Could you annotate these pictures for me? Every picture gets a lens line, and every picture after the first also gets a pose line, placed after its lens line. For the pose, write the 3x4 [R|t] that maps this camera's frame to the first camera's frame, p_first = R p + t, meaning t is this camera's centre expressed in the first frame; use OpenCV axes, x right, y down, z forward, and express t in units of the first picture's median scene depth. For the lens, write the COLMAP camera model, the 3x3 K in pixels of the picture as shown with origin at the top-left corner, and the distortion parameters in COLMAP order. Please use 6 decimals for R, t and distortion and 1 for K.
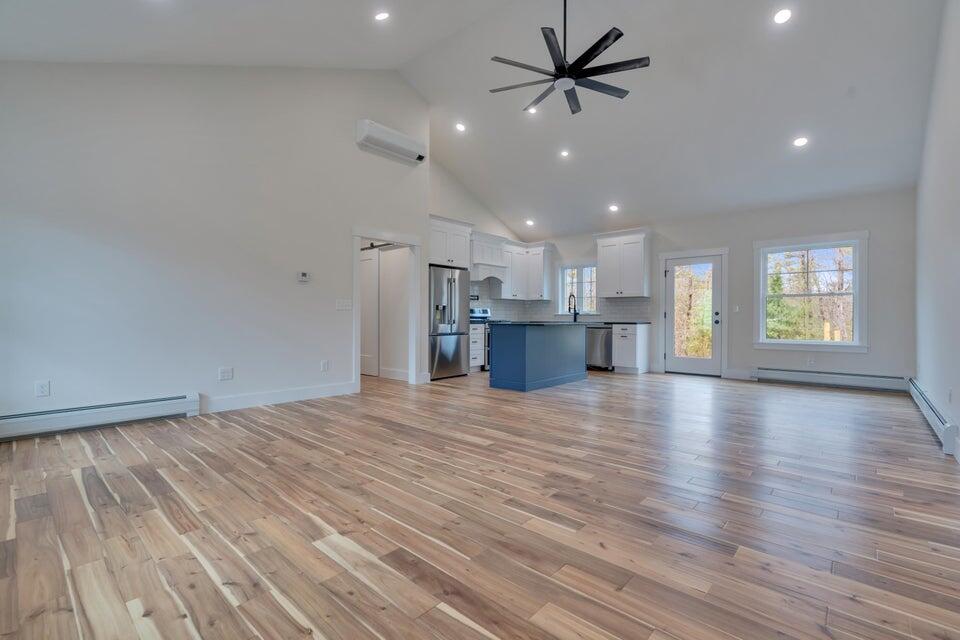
lens RADIAL K [[434.1, 0, 481.4], [0, 434.1, 318.8], [0, 0, 1]] dist [-0.001528, 0.000058]
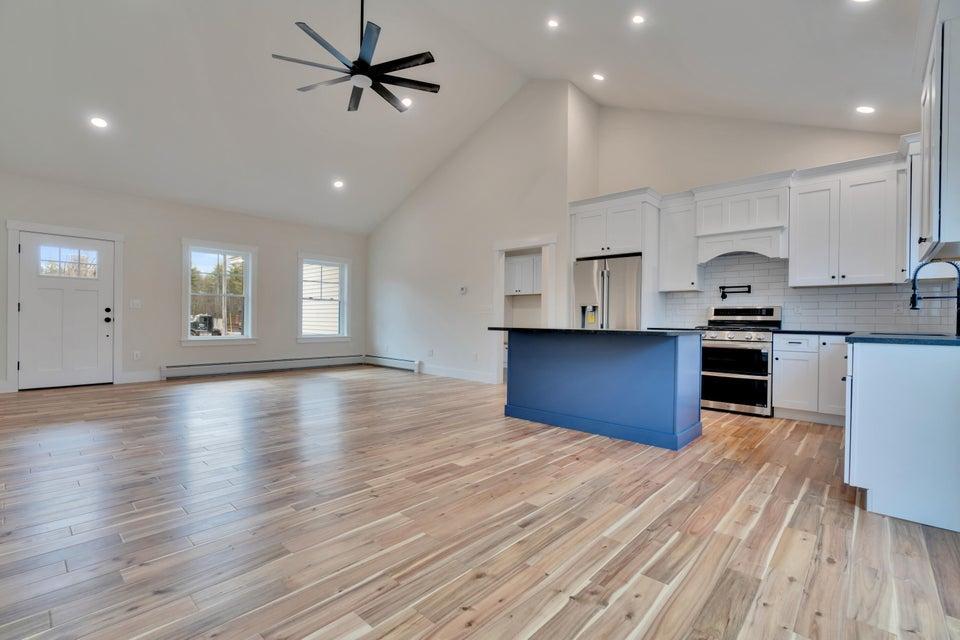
lens RADIAL K [[434.1, 0, 483.1], [0, 434.1, 324.2], [0, 0, 1]] dist [-0.001528, 0.000058]
pose [[0.005684, 0.008129, -0.999951, 0.567823], [-0.017927, 0.999807, 0.008026, 0.001421], [0.999823, 0.017880, 0.005828, 0.623781]]
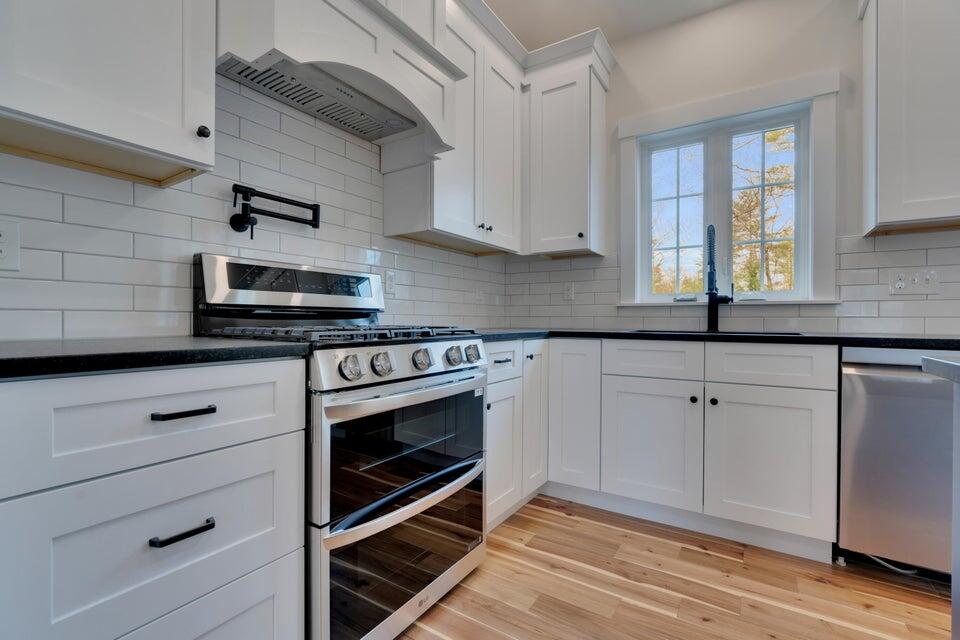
lens RADIAL K [[434.1, 0, 484.5], [0, 434.1, 320.5], [0, 0, 1]] dist [-0.001528, 0.000058]
pose [[0.985528, 0.005385, 0.169427, 0.034124], [-0.006030, 0.999976, 0.003292, -0.000353], [-0.169406, -0.004266, 0.985537, 0.772409]]
